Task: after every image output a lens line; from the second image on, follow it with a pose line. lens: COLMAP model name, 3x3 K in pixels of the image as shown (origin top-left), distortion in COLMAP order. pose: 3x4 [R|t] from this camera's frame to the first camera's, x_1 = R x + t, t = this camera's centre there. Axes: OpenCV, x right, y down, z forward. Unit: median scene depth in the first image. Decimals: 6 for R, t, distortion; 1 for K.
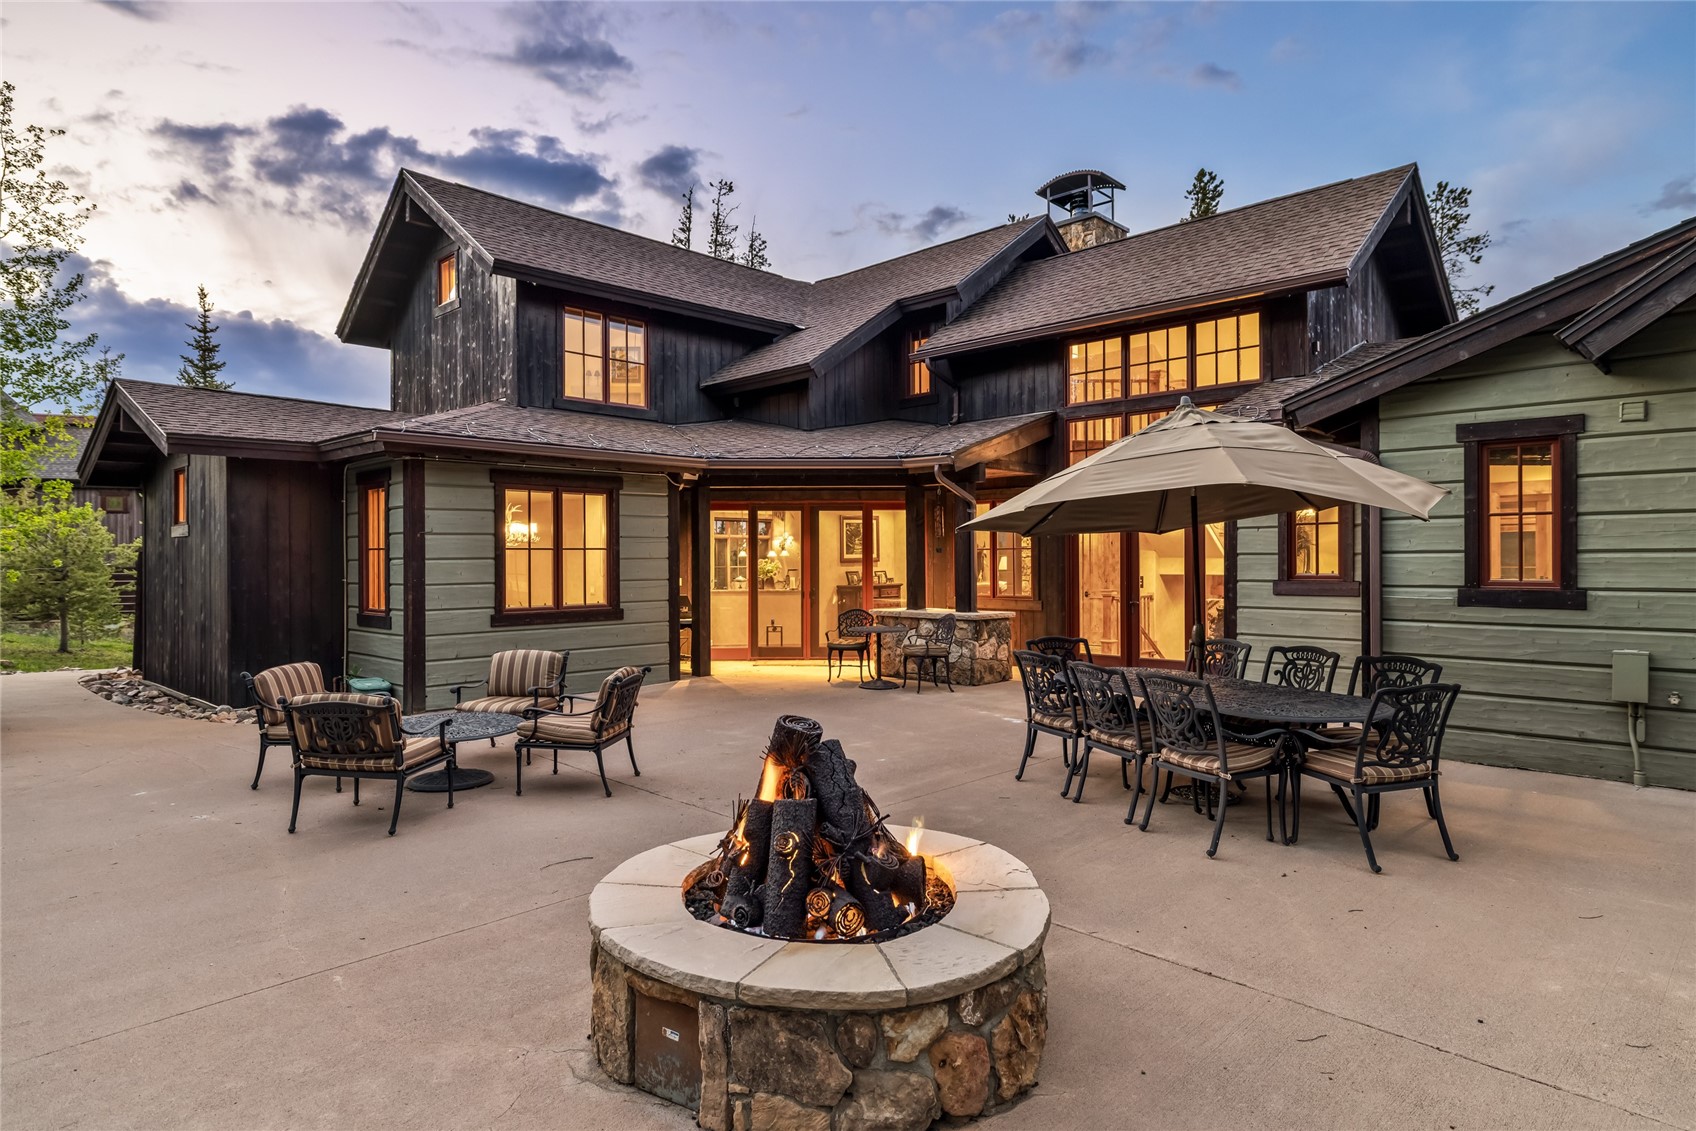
lens RADIAL K [[953.6, 0, 845.3], [0, 953.6, 559.4], [0, 0, 1]] dist [0.000964, 0.000175]
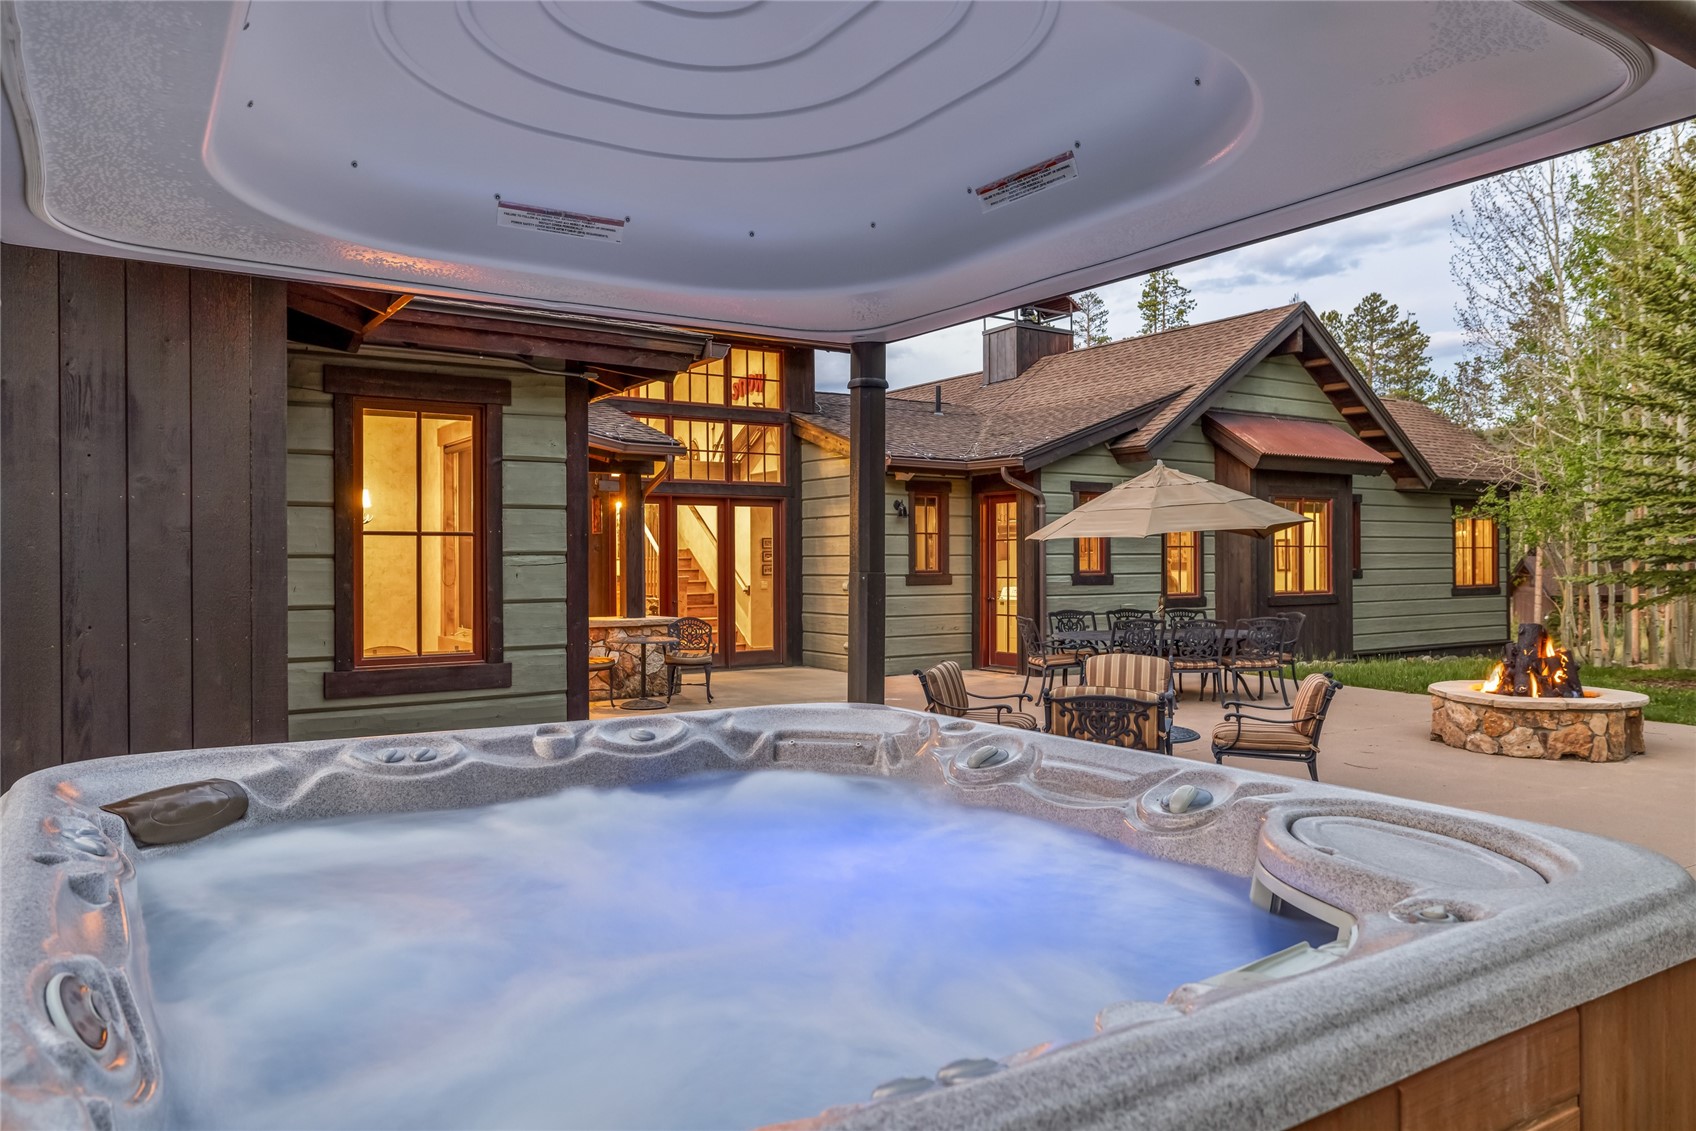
lens RADIAL K [[1140.1, 0, 854.1], [0, 1140.1, 563.9], [0, 0, 1]] dist [-0.002750, -0.000532]
pose [[0.173412, -0.005275, 0.984835, -0.866734], [0.005167, 0.999977, 0.004446, -0.001075], [-0.984836, 0.004317, 0.173435, 0.598501]]
